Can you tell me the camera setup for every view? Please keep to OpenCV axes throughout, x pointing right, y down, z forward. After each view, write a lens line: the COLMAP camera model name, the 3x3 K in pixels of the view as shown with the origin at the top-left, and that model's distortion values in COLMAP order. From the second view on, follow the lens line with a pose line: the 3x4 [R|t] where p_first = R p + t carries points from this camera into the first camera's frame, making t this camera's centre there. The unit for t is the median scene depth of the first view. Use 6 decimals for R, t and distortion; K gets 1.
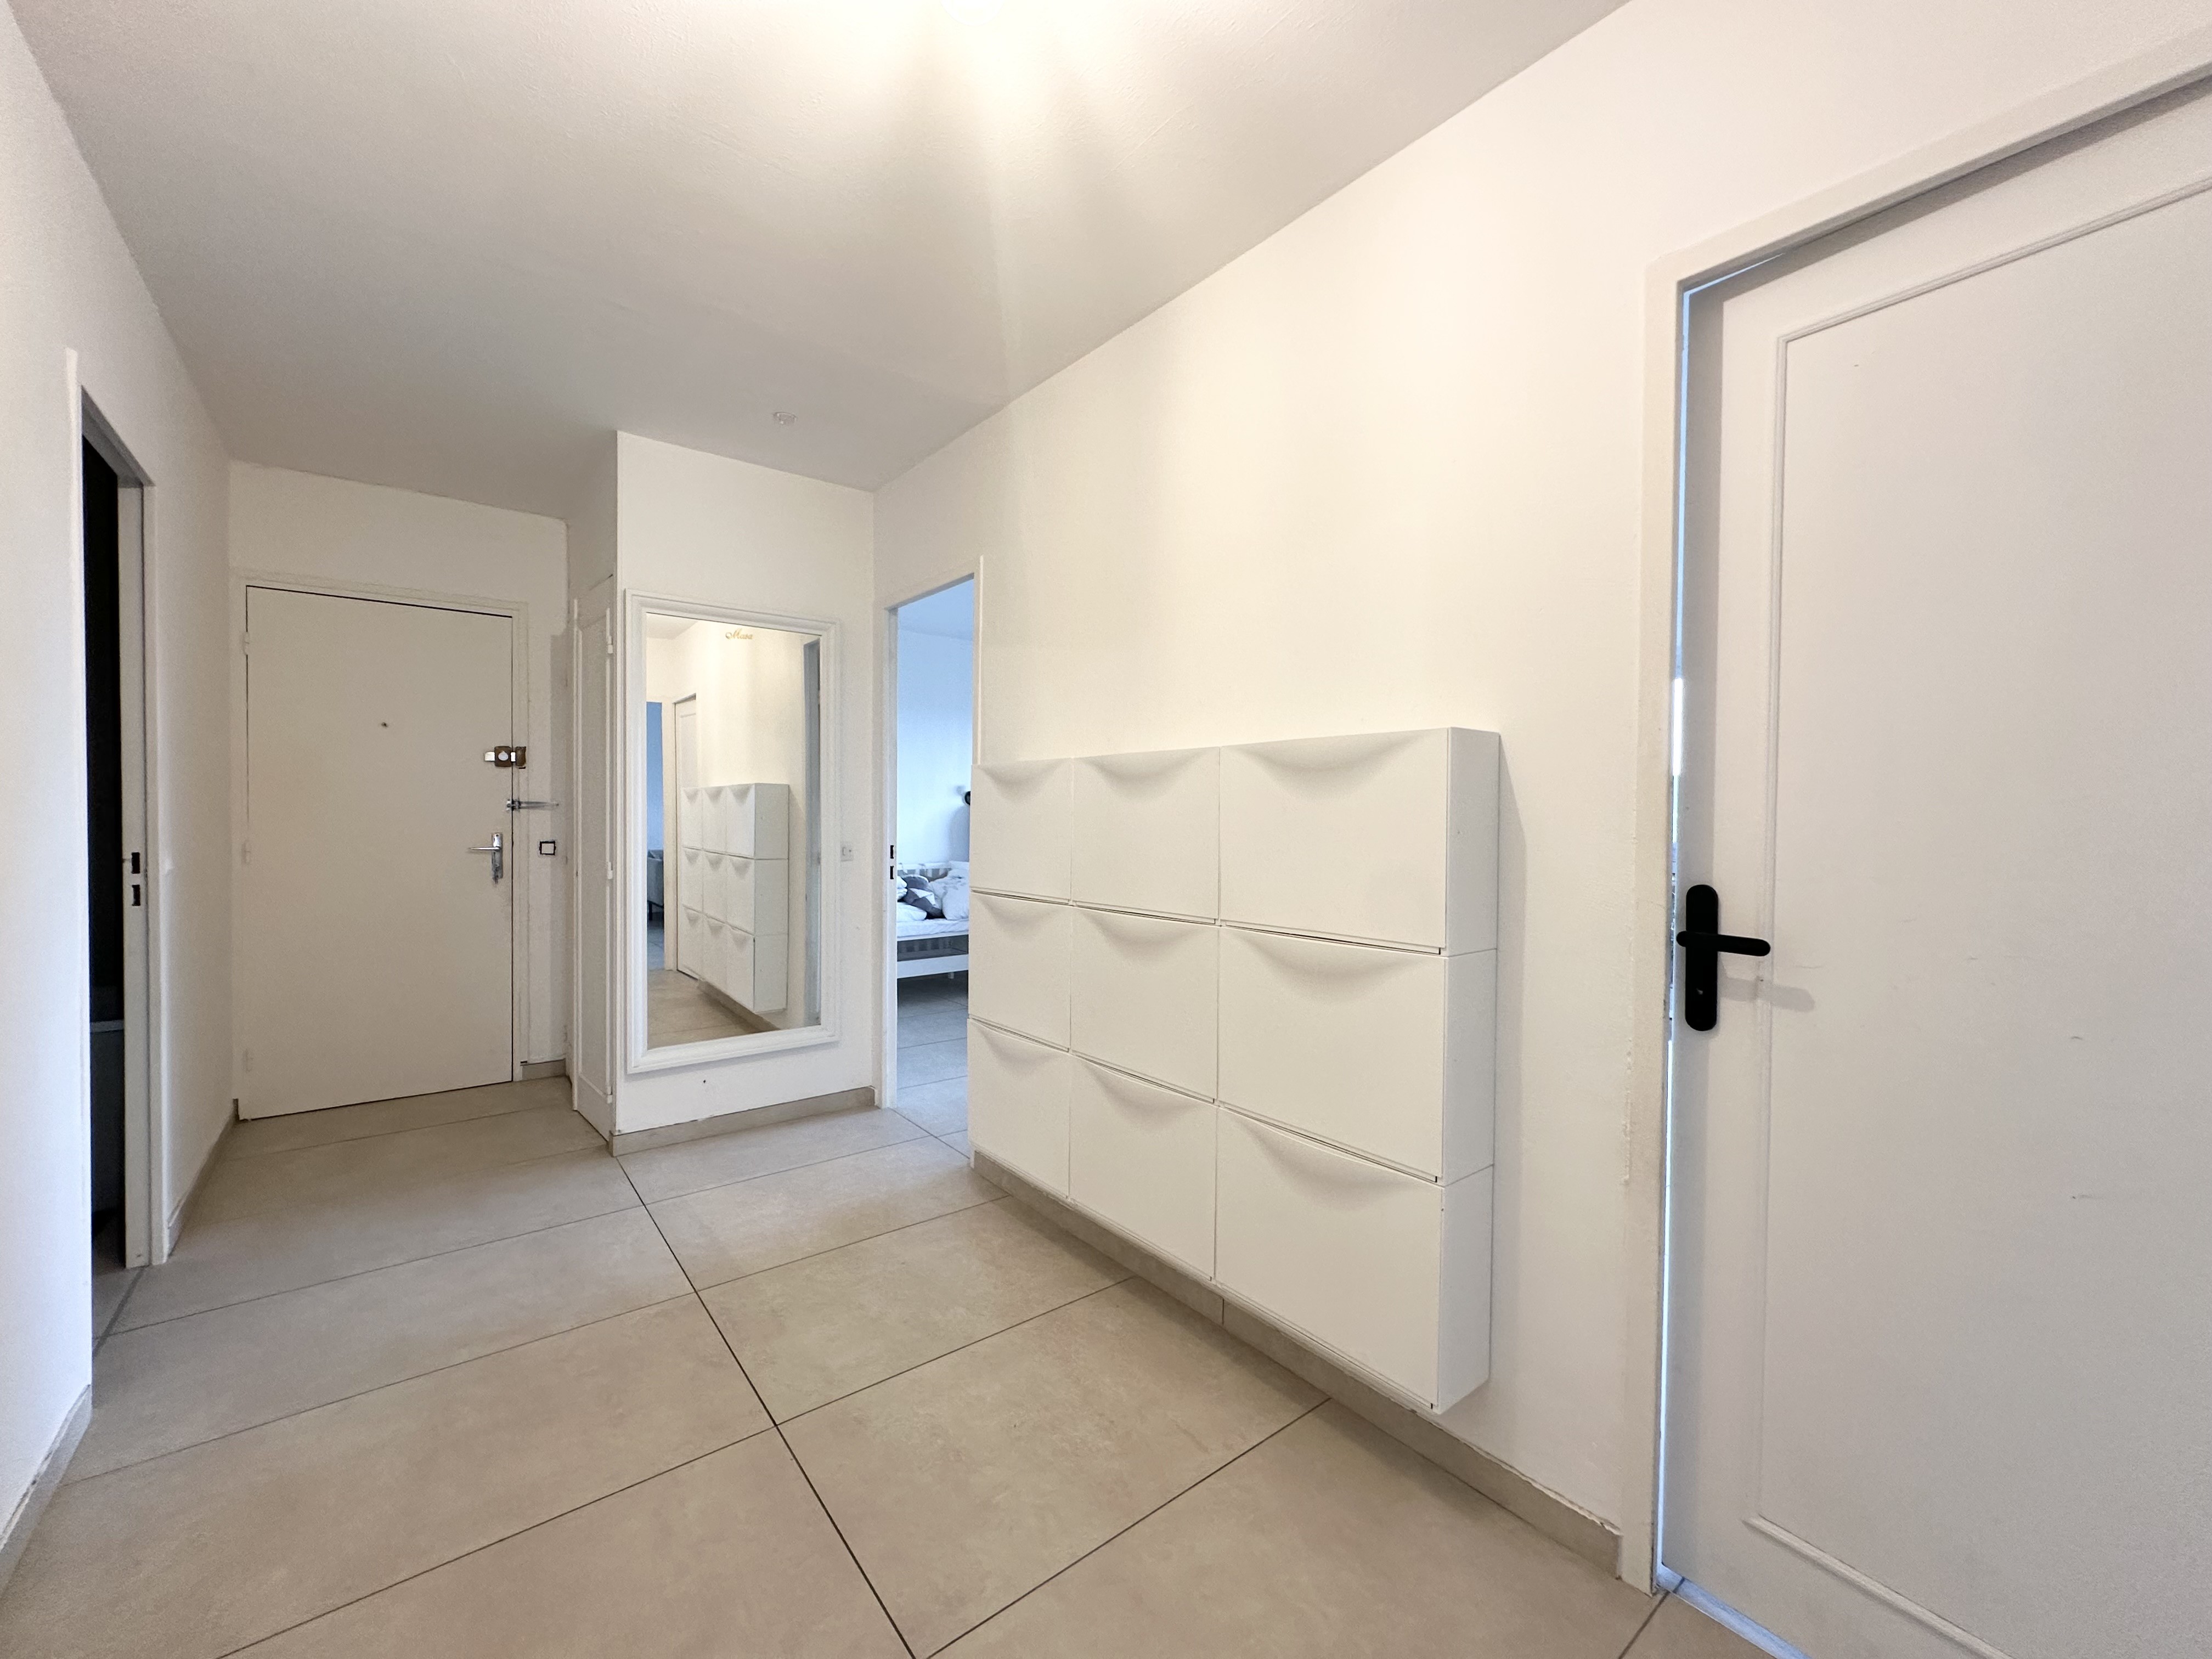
lens RADIAL K [[883.8, 0, 1106.0], [0, 883.8, 829.5], [0, 0, 1]] dist [-0.004377, 0.000930]
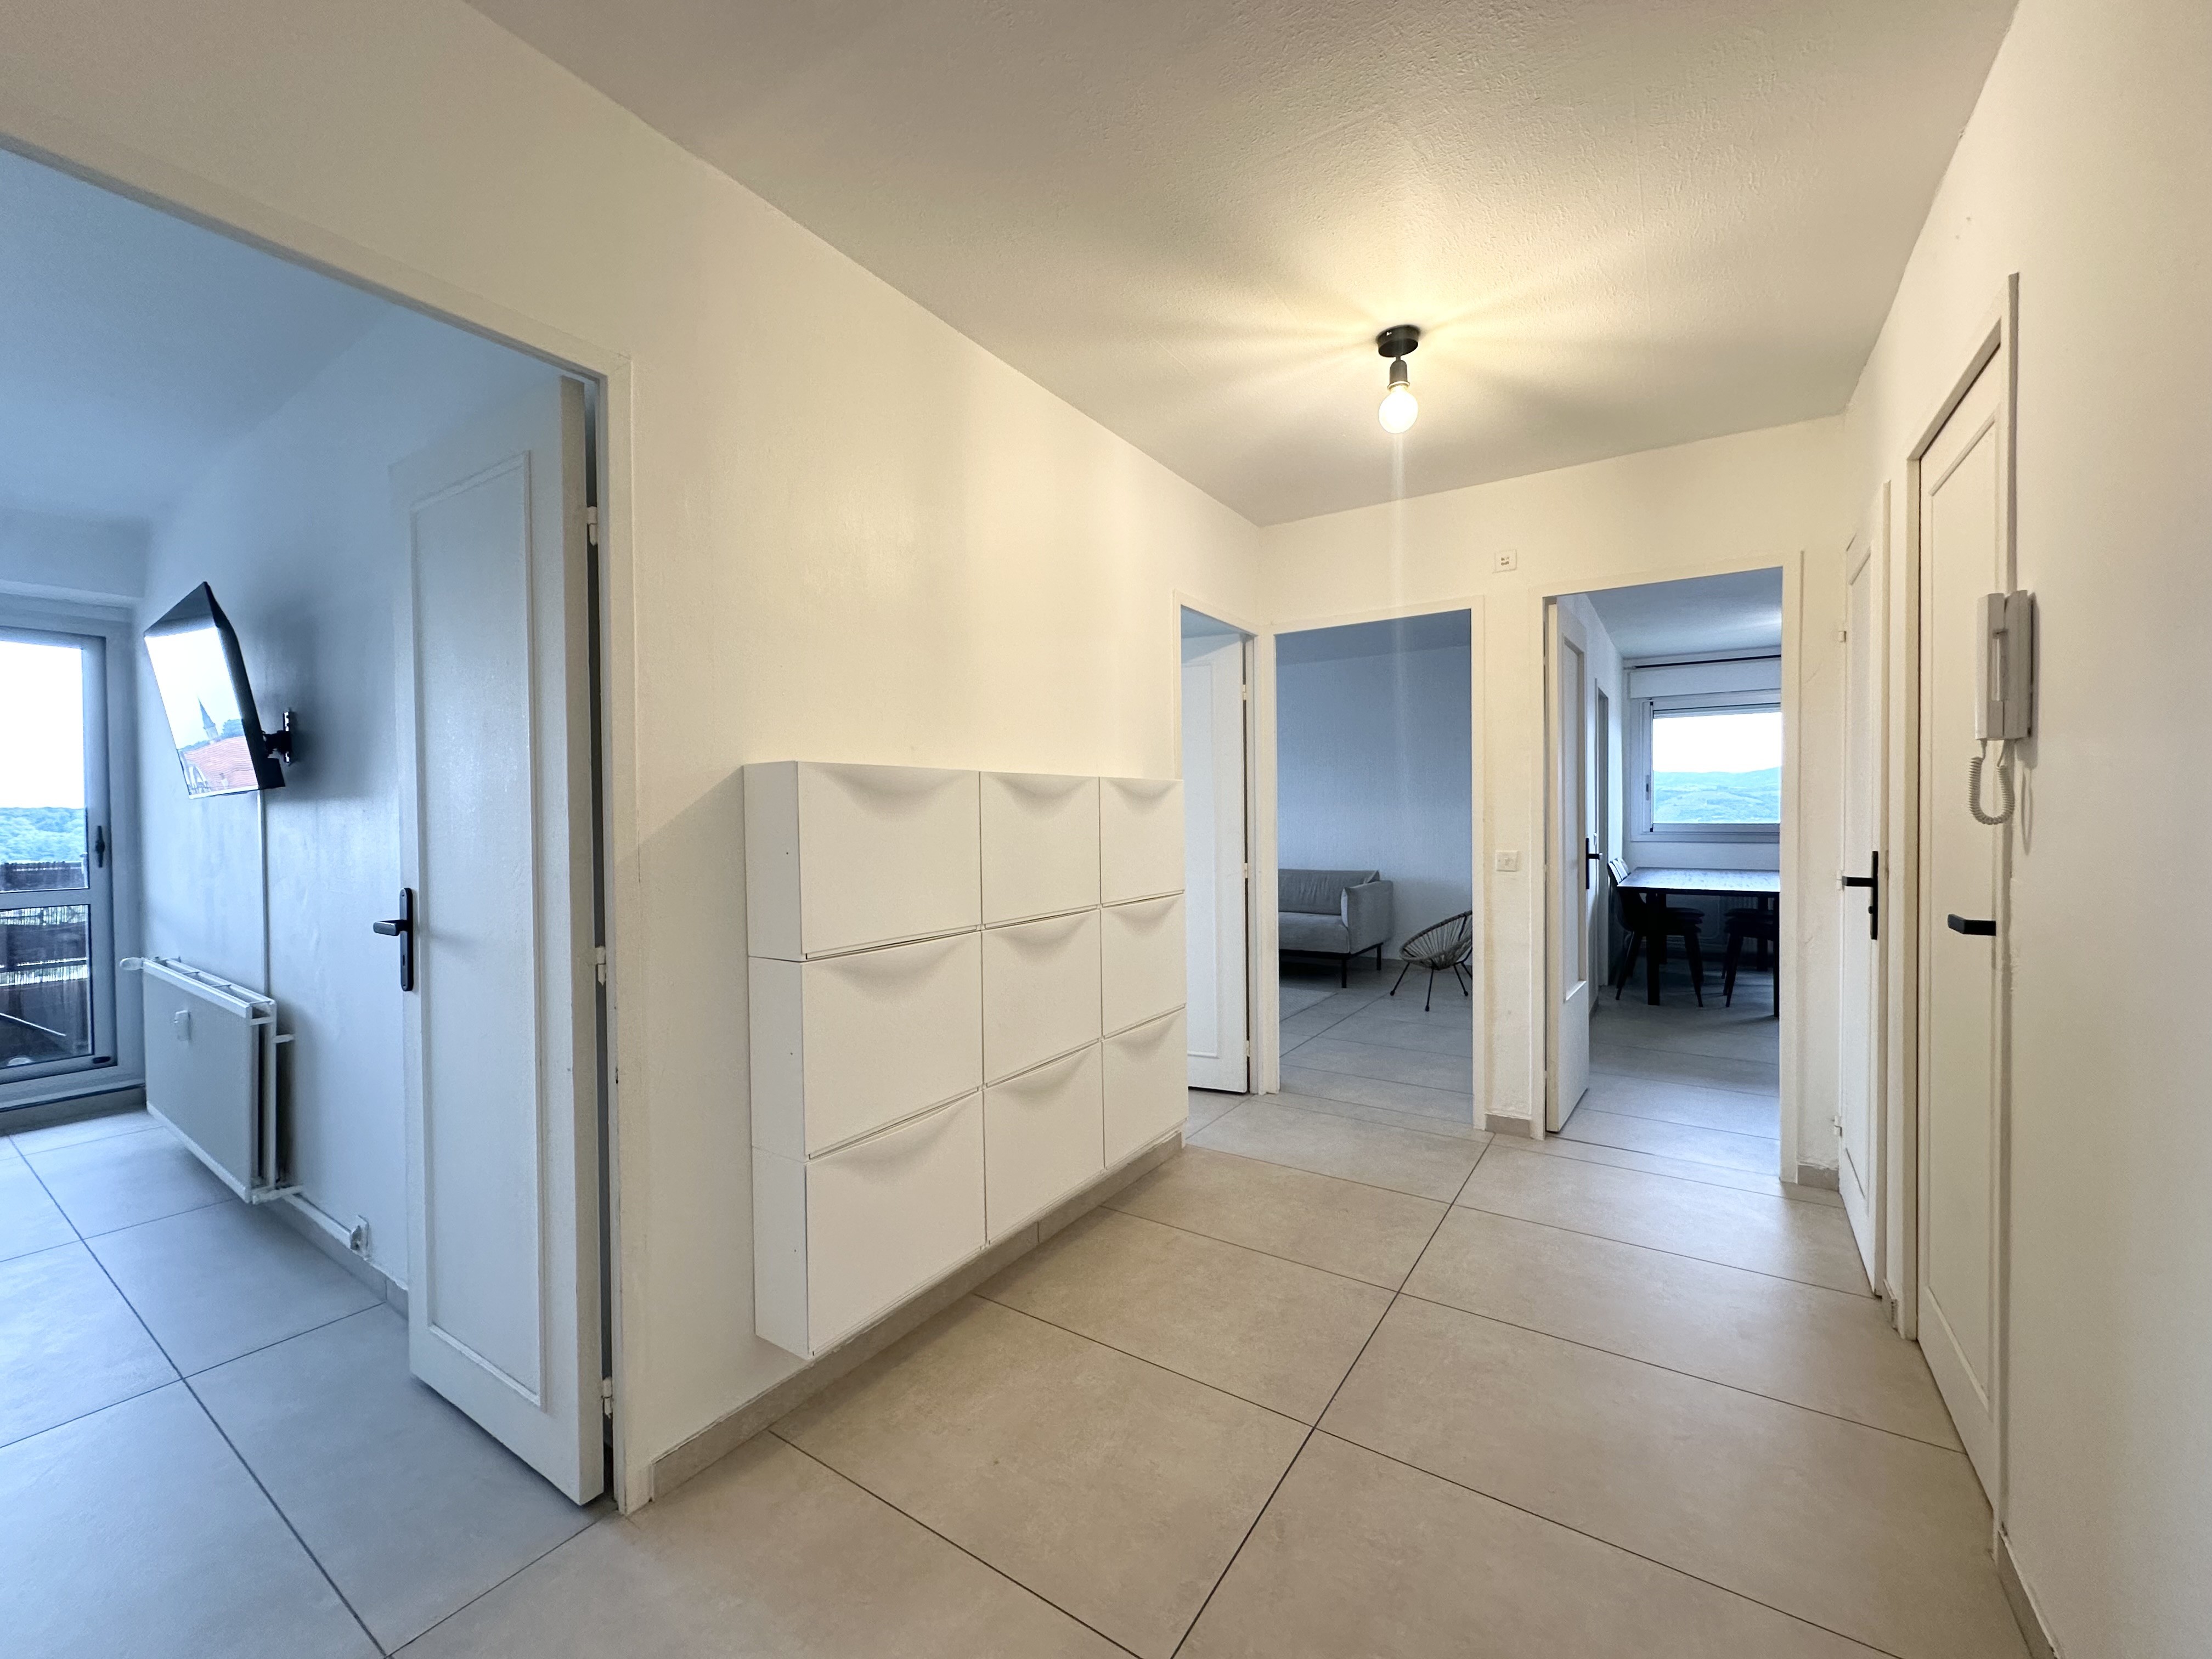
lens RADIAL K [[883.8, 0, 1106.0], [0, 883.8, 829.5], [0, 0, 1]] dist [-0.004377, 0.000930]
pose [[-0.310678, -0.017467, 0.950355, -1.039290], [0.022590, 0.999413, 0.025754, -0.042479], [-0.950247, 0.029470, -0.310101, 1.257479]]
